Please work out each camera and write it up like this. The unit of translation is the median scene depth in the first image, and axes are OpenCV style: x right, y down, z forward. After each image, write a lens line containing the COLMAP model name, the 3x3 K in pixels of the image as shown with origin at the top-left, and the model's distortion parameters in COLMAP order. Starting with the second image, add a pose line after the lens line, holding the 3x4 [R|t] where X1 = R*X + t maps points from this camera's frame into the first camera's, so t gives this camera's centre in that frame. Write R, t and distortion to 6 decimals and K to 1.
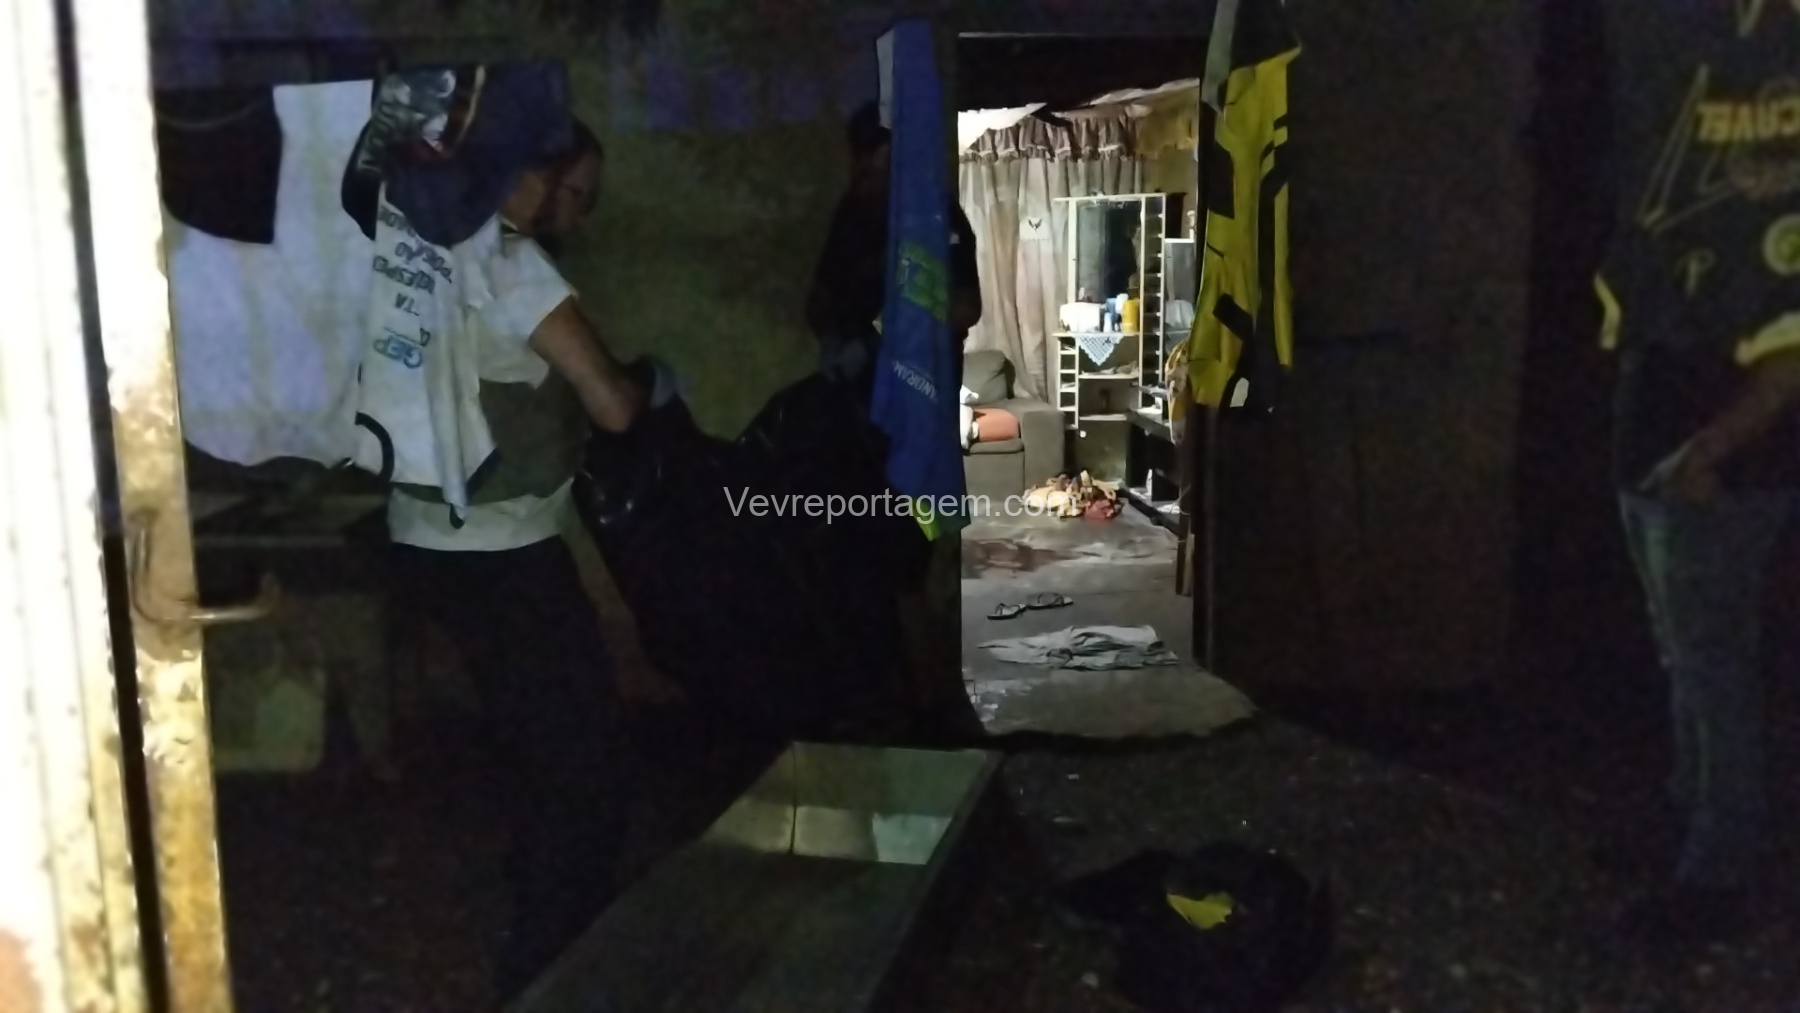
lens RADIAL K [[1478.5, 0, 875.6], [0, 1478.5, 508.9], [0, 0, 1]] dist [0.084511, -0.166294]
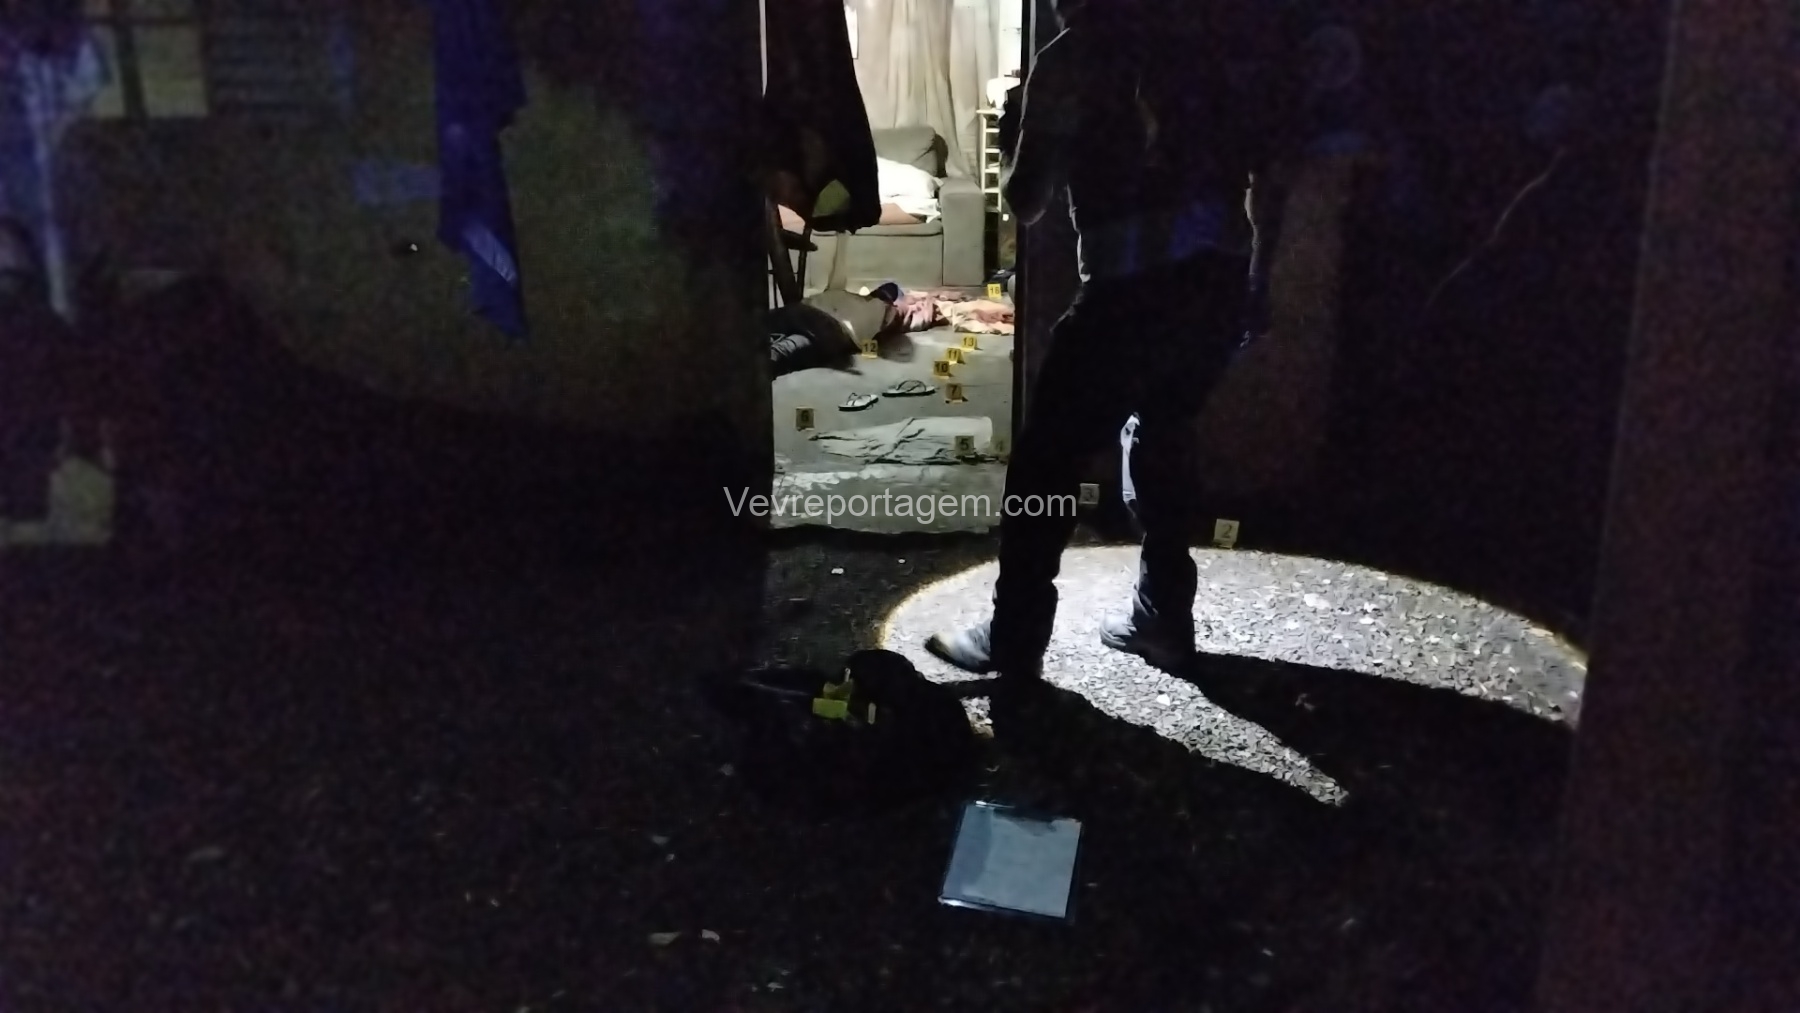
lens RADIAL K [[1478.5, 0, 904.3], [0, 1478.5, 509.5], [0, 0, 1]] dist [0.084511, -0.166294]
pose [[0.998927, 0.023430, -0.039953, 0.115322], [-0.016964, 0.987751, 0.155116, -0.010681], [0.043098, -0.154272, 0.987088, 0.001971]]
